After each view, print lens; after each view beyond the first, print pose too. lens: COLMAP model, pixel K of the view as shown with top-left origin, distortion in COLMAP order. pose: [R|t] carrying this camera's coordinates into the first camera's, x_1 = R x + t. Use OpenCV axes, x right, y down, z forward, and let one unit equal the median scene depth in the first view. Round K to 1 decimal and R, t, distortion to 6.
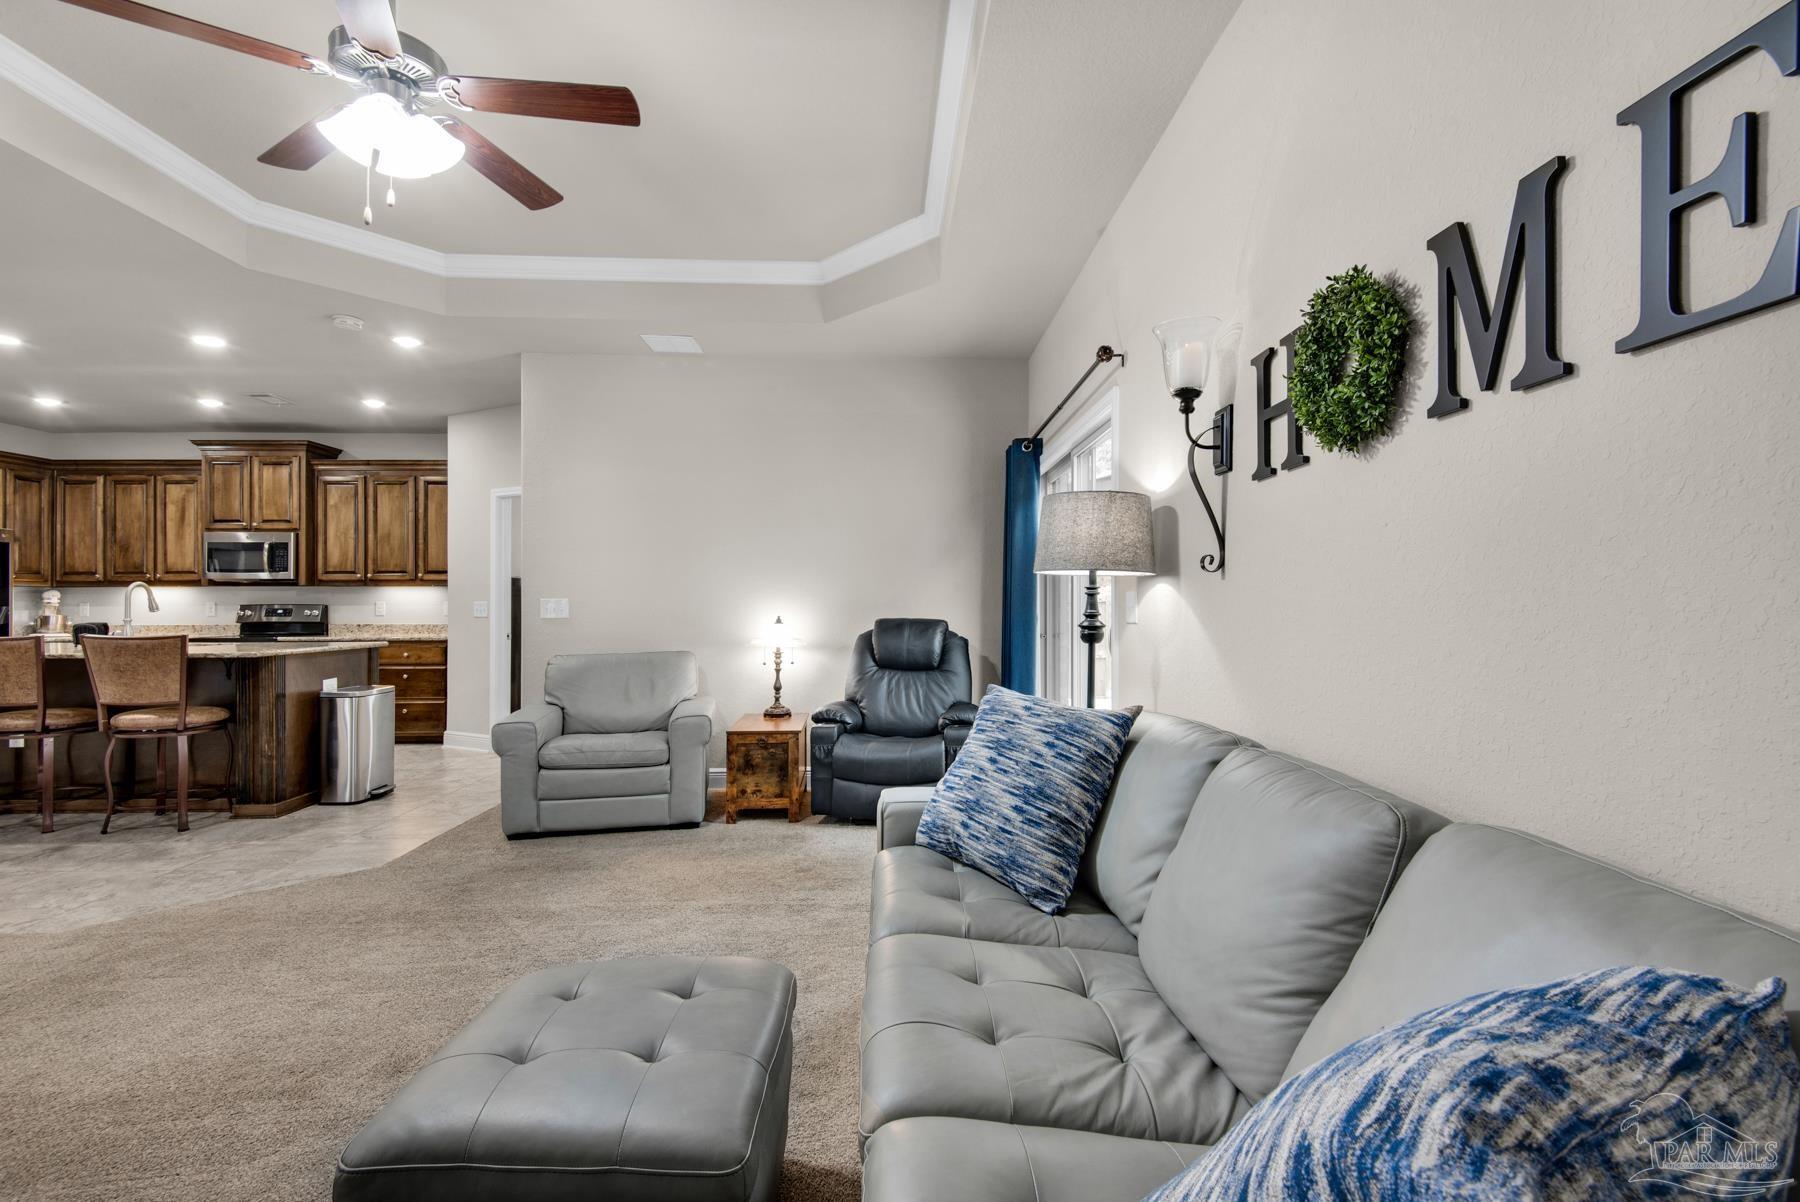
lens RADIAL K [[812.0, 0, 921.8], [0, 812.0, 602.2], [0, 0, 1]] dist [0.011311, -0.010177]
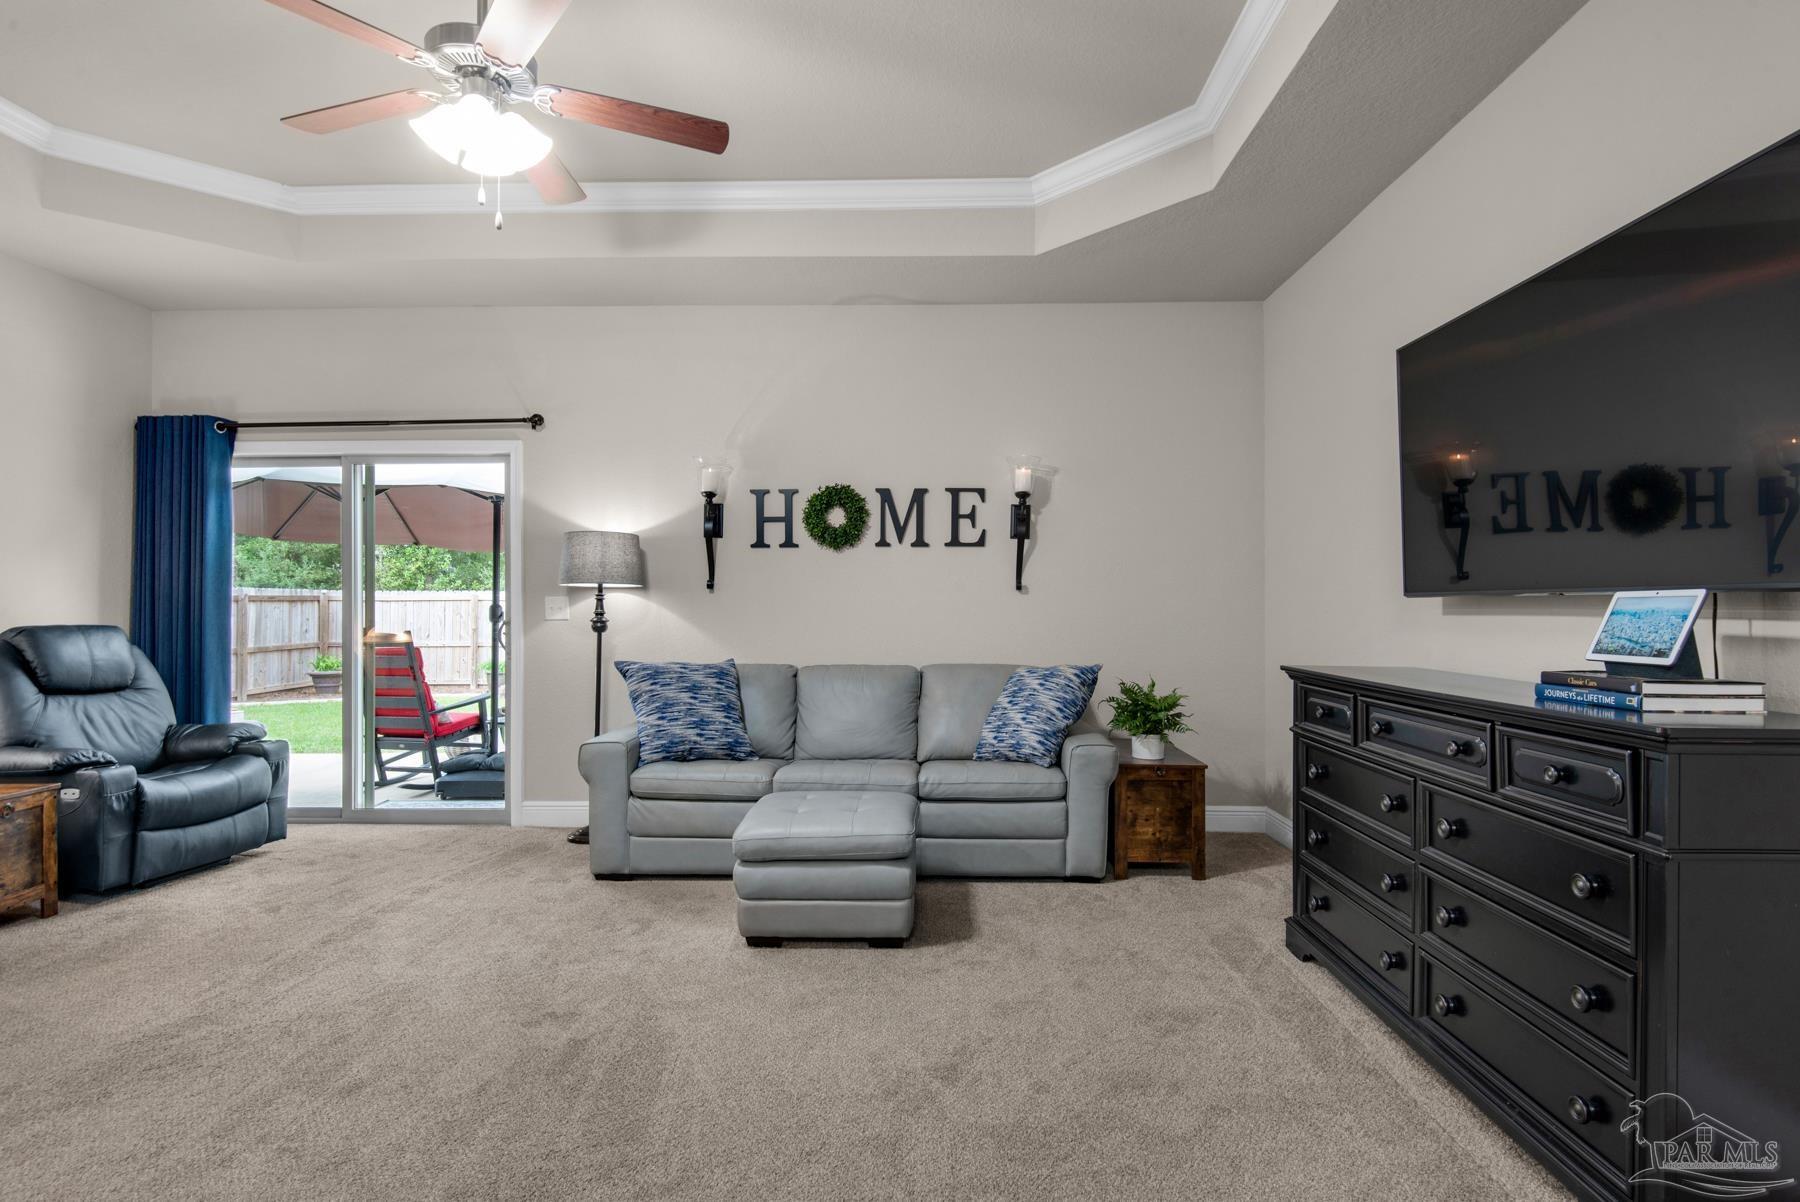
lens RADIAL K [[878.2, 0, 918.8], [0, 878.2, 600.6], [0, 0, 1]] dist [0.005990, -0.010745]
pose [[0.064632, 0.009603, 0.997863, -0.773258], [-0.002068, 0.999953, -0.009489, 0.003293], [-0.997907, -0.001450, 0.064648, 0.181201]]
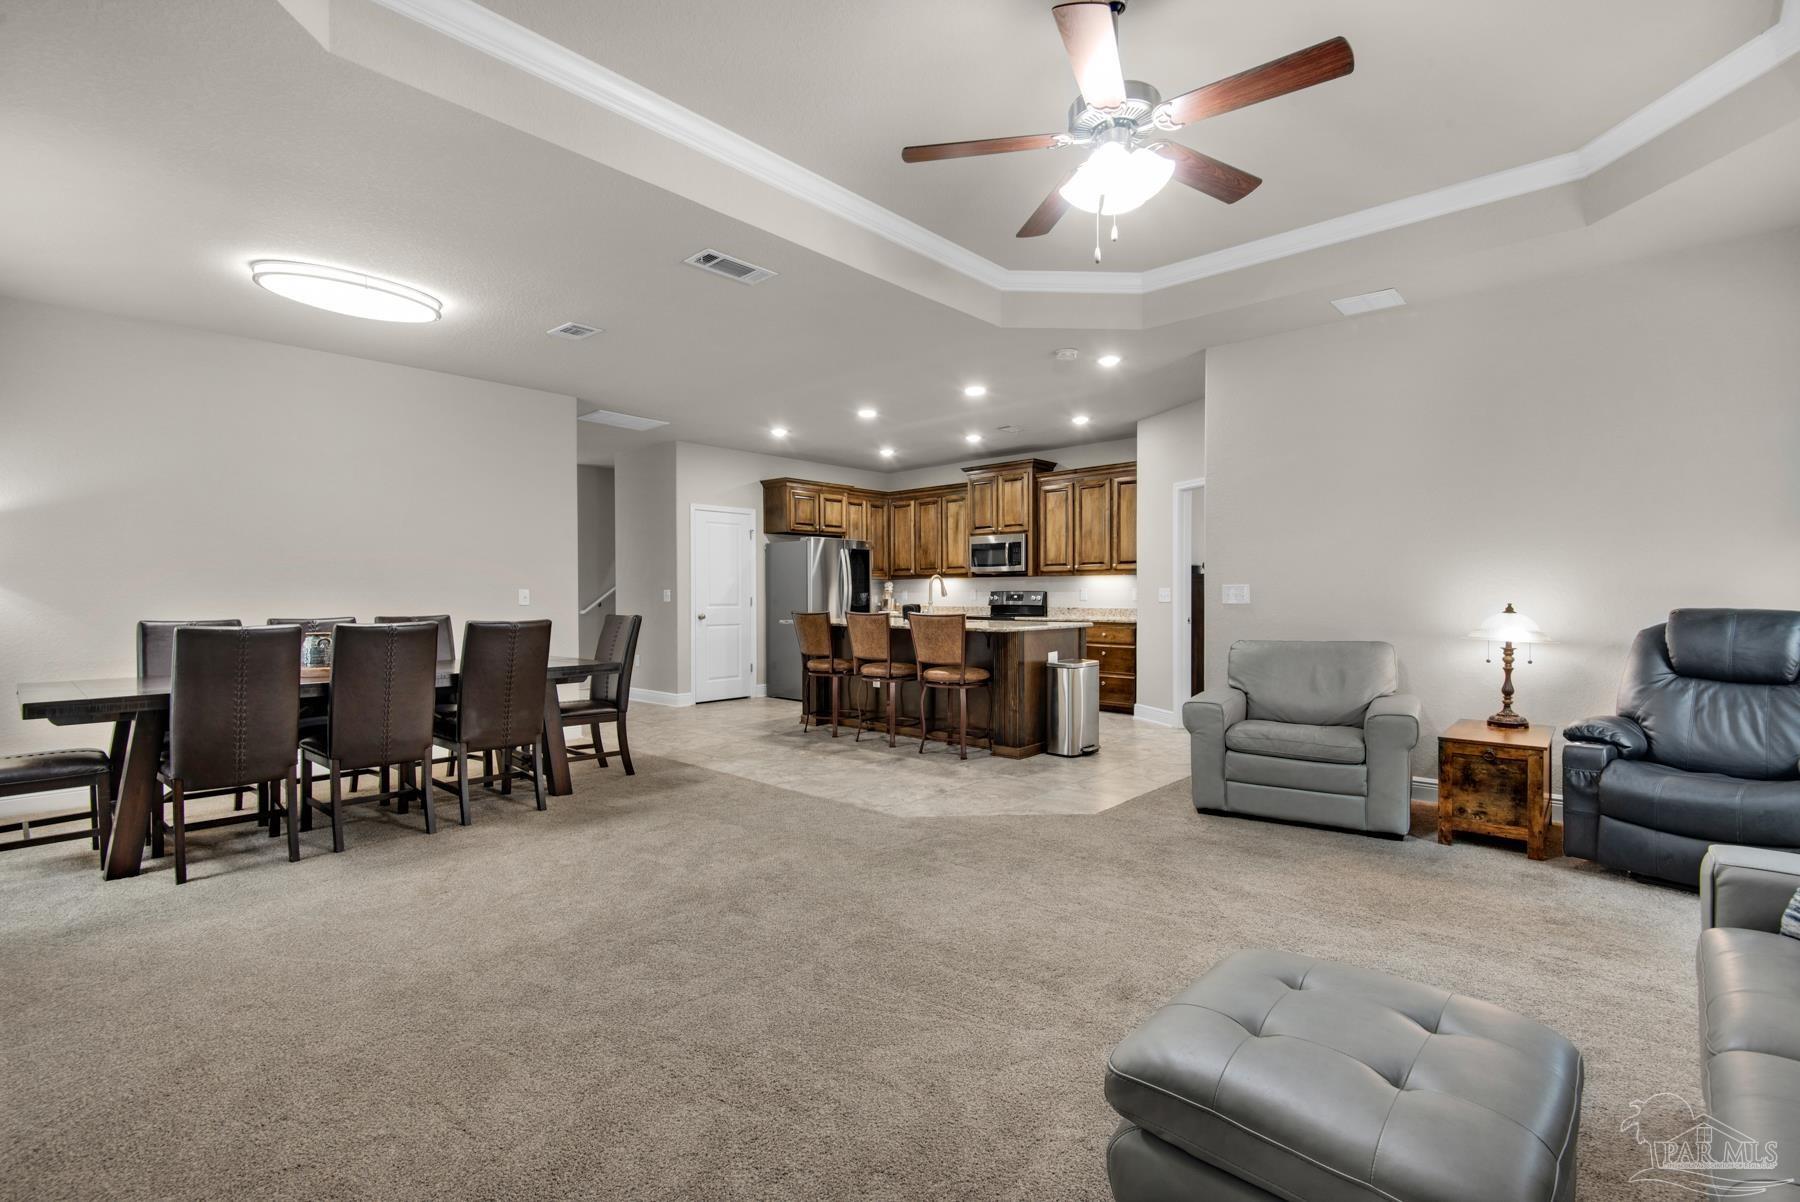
lens RADIAL K [[812.0, 0, 906.8], [0, 812.0, 602.3], [0, 0, 1]] dist [0.011311, -0.010177]
pose [[0.705175, 0.008327, -0.708984, -0.023107], [0.003212, 0.999883, 0.014938, 0.001096], [0.709026, -0.012811, 0.705066, -0.008486]]
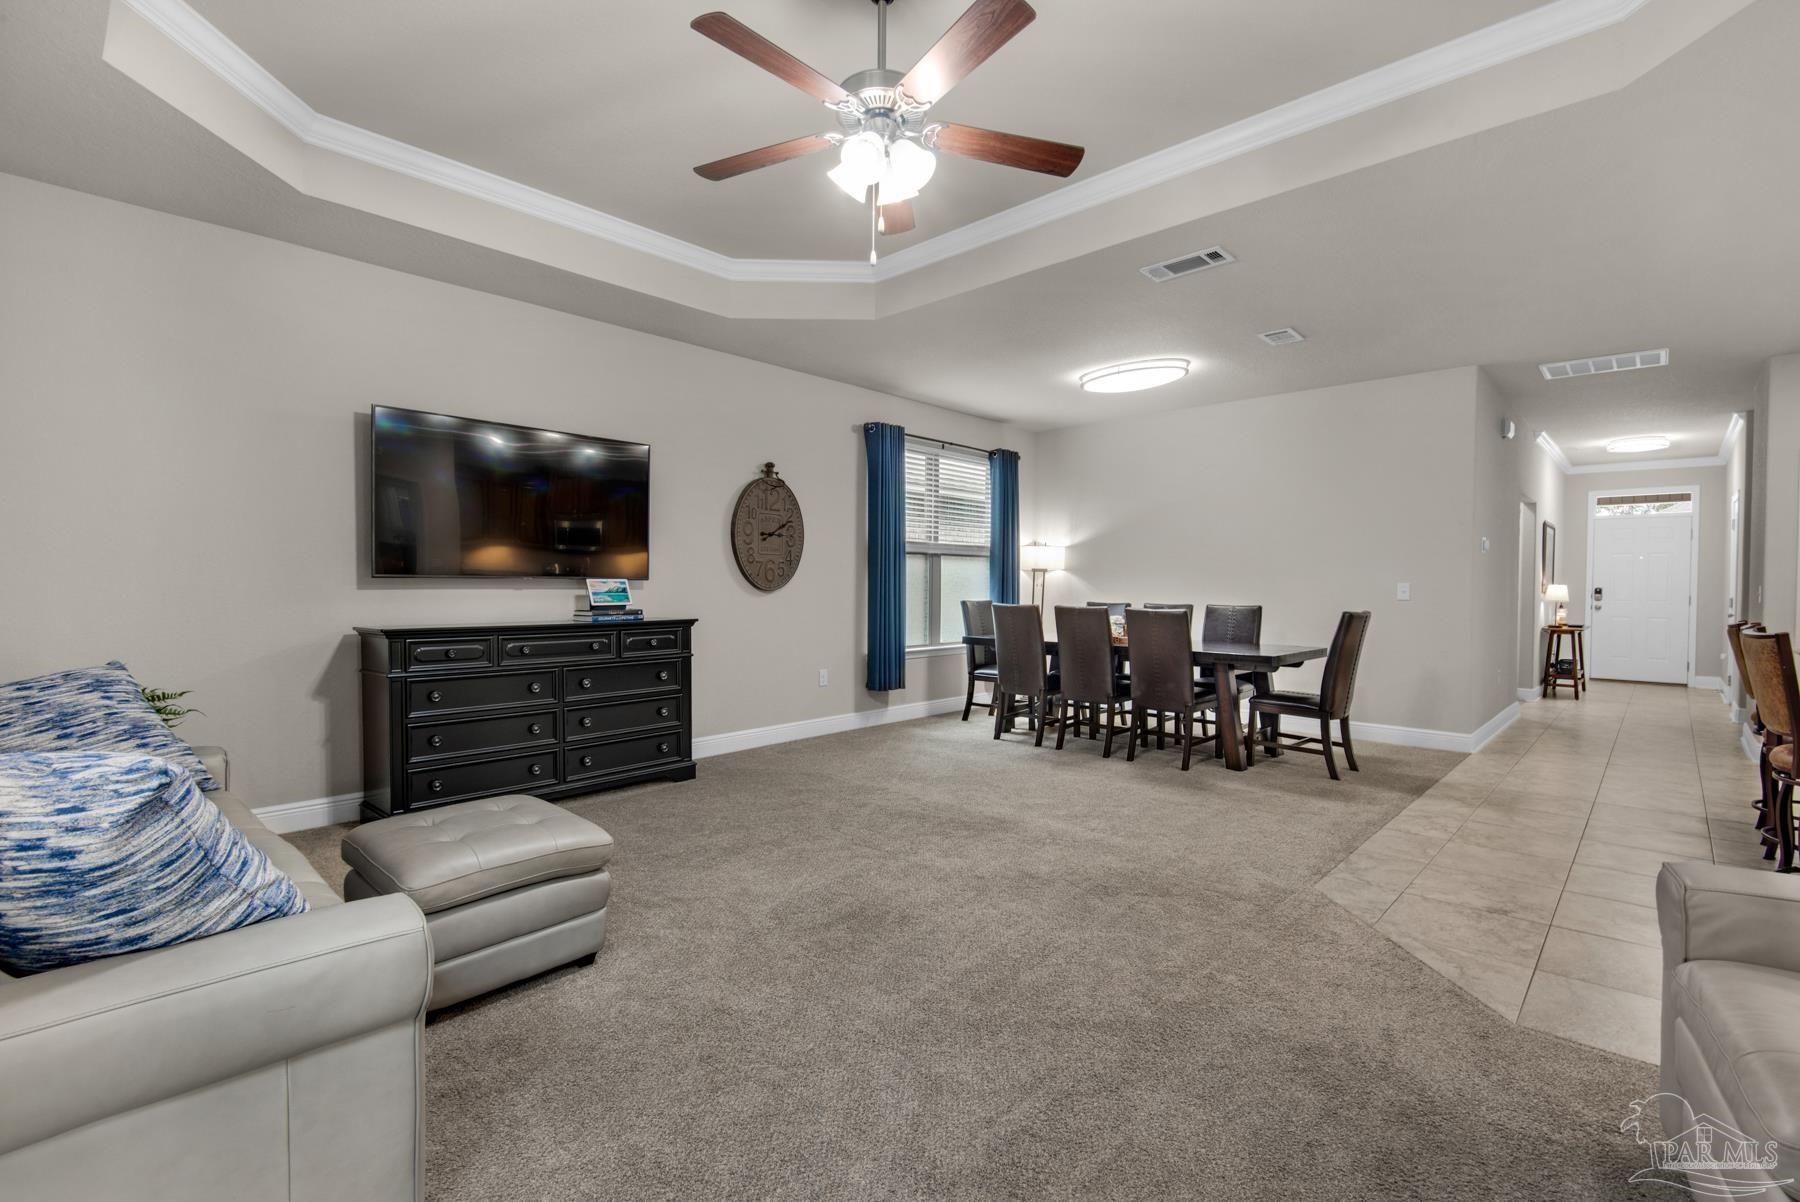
lens RADIAL K [[812.0, 0, 907.5], [0, 812.0, 596.7], [0, 0, 1]] dist [0.011311, -0.010177]
pose [[-0.716945, 0.009612, -0.697063, 0.053144], [-0.000485, 0.999898, 0.014287, 0.001222], [0.697129, 0.010582, -0.716867, 0.851809]]
